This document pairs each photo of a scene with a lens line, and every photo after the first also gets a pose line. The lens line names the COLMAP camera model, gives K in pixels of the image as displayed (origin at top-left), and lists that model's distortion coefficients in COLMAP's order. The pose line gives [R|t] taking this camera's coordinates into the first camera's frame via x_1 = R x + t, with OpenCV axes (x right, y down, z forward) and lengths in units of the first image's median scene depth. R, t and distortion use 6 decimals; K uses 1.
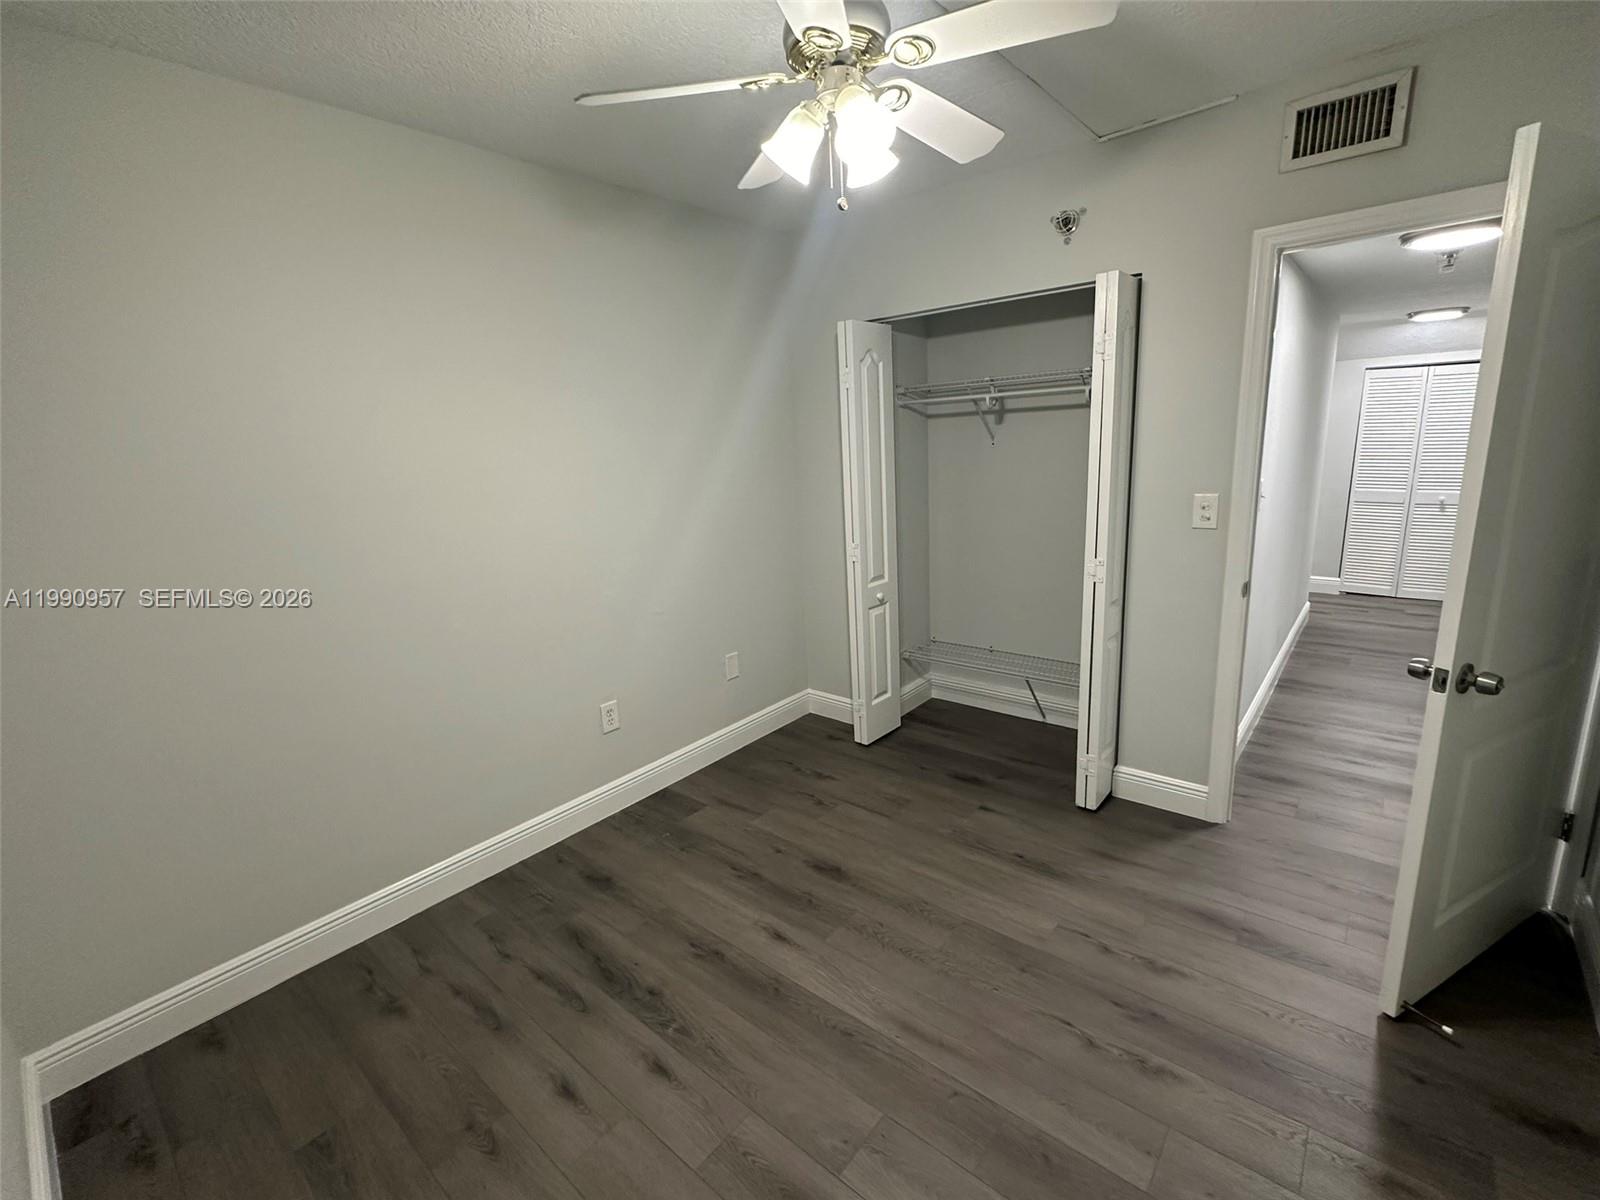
lens RADIAL K [[698.9, 0, 800.6], [0, 698.9, 600.6], [0, 0, 1]] dist [0.003914, 0.000274]
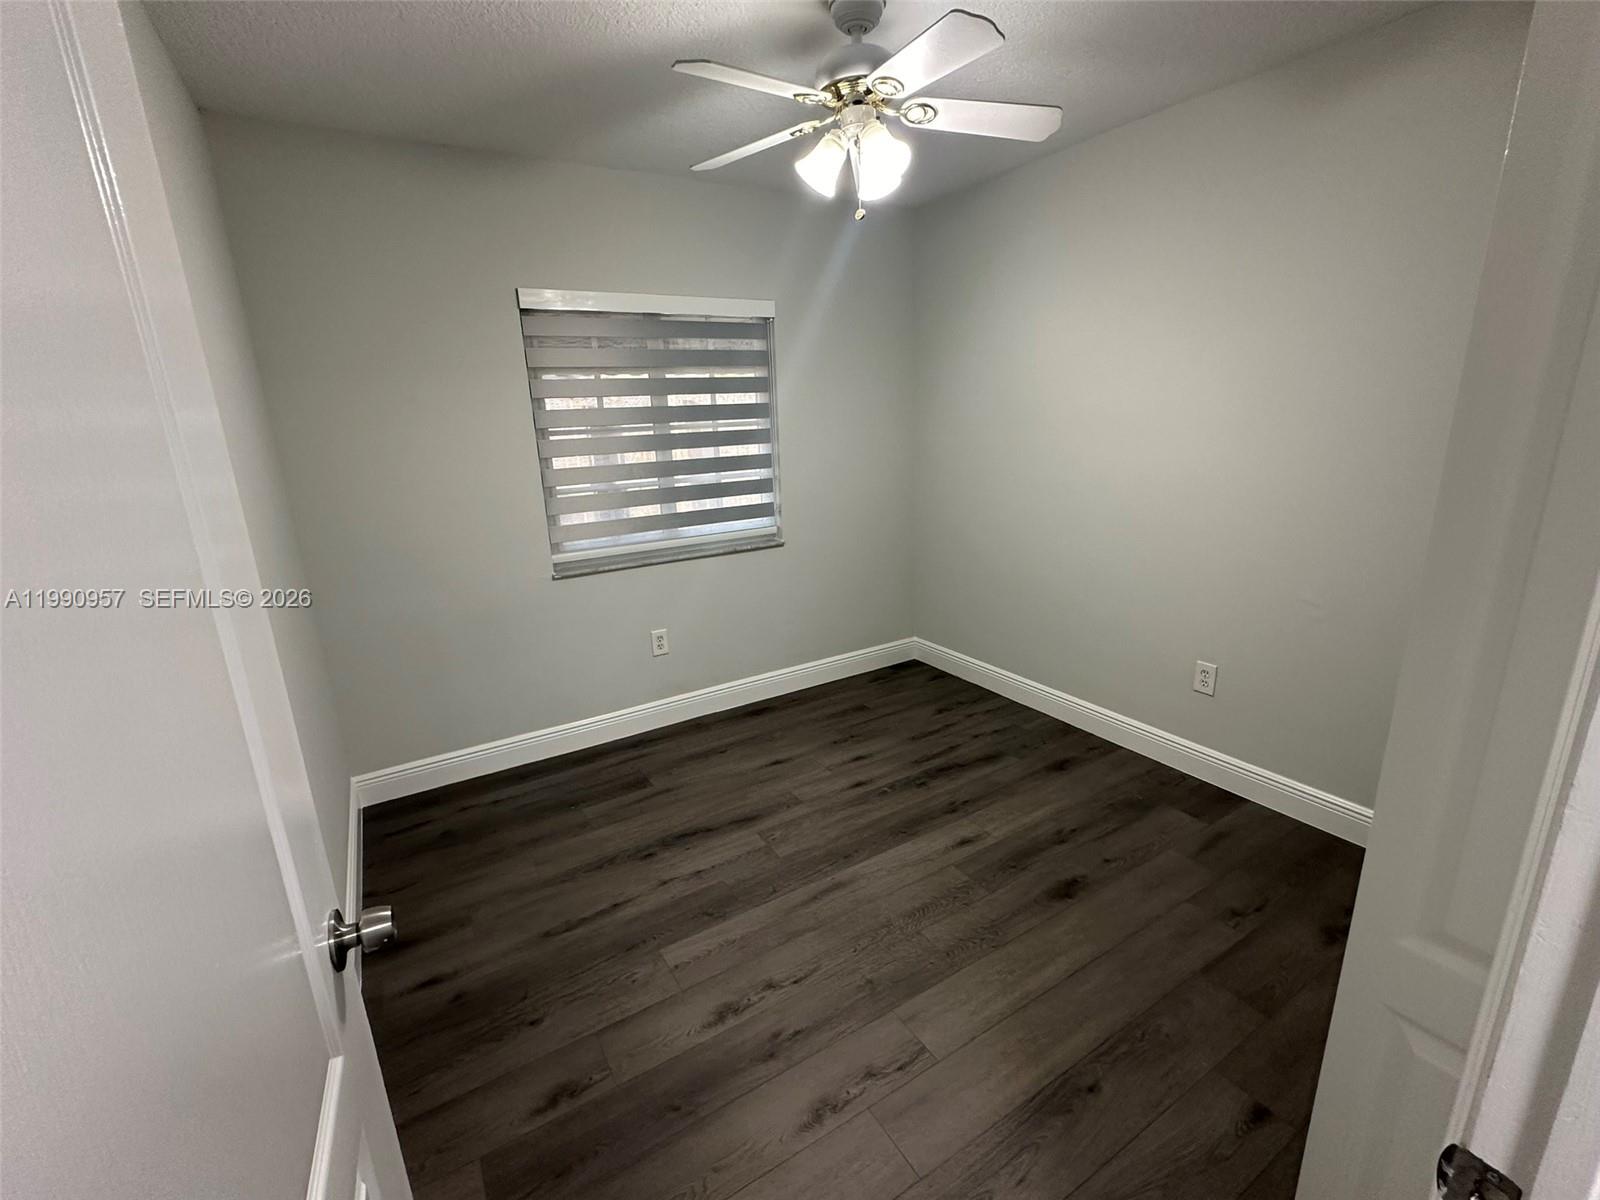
lens RADIAL K [[698.9, 0, 800.1], [0, 698.9, 601.0], [0, 0, 1]] dist [0.003914, 0.000274]
pose [[-0.313957, 0.310382, -0.897270, 1.006123], [-0.161726, 0.913761, 0.372674, -0.270834], [0.935562, 0.262115, -0.236685, 0.972826]]
